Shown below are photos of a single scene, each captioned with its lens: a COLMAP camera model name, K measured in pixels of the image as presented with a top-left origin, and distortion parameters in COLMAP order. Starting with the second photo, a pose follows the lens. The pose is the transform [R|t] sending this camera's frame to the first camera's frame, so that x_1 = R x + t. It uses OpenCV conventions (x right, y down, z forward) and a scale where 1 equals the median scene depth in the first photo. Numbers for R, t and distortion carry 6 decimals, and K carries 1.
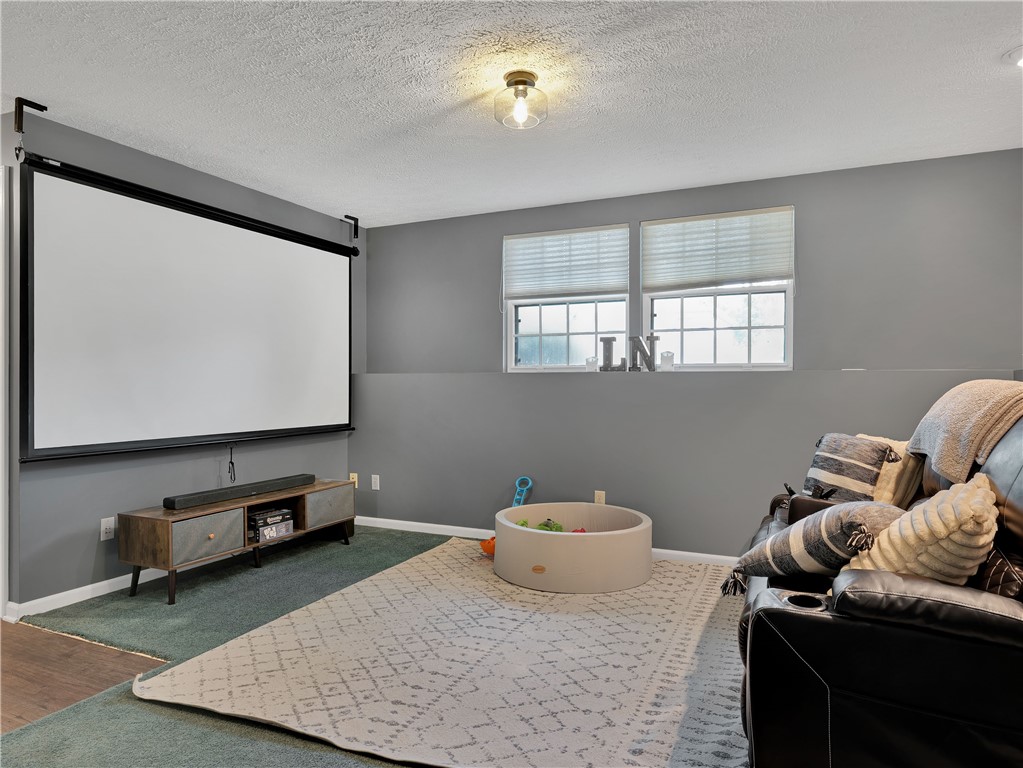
lens RADIAL K [[630.3, 0, 522.4], [0, 630.3, 386.8], [0, 0, 1]] dist [0.007309, -0.004555]
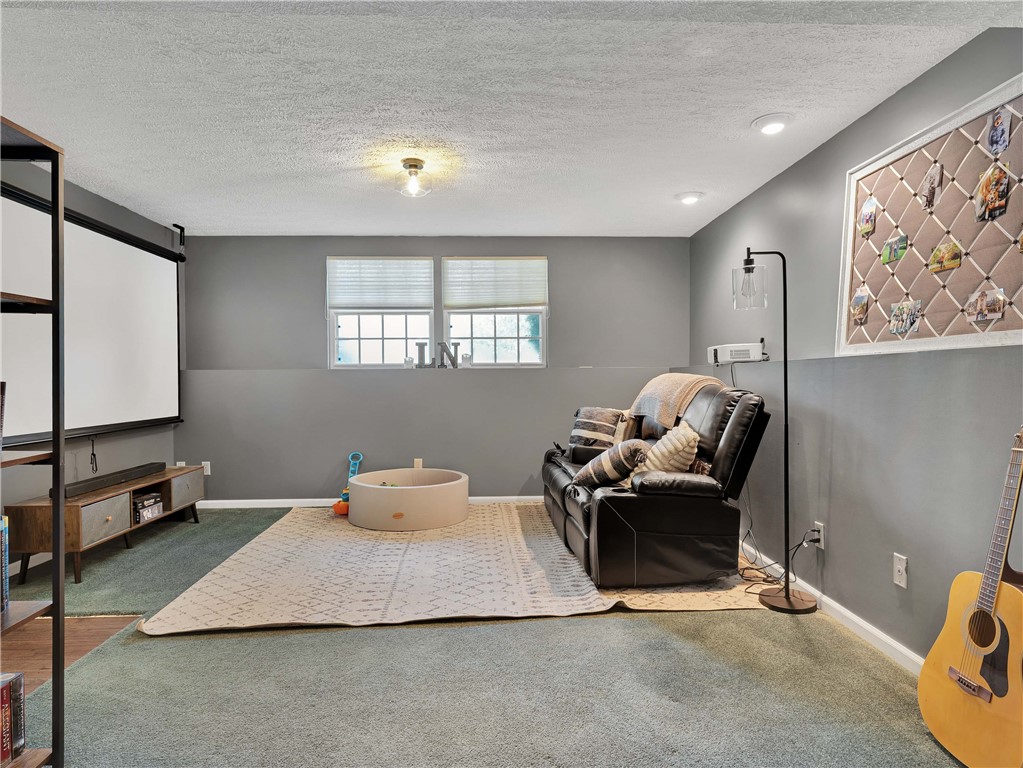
lens RADIAL K [[558.9, 0, 505.3], [0, 558.9, 380.5], [0, 0, 1]] dist [0.003487, -0.001104]
pose [[0.899554, -0.009365, 0.436710, -0.274491], [0.009771, 0.999951, 0.001317, 0.002027], [-0.436701, 0.003083, 0.899602, -0.164884]]
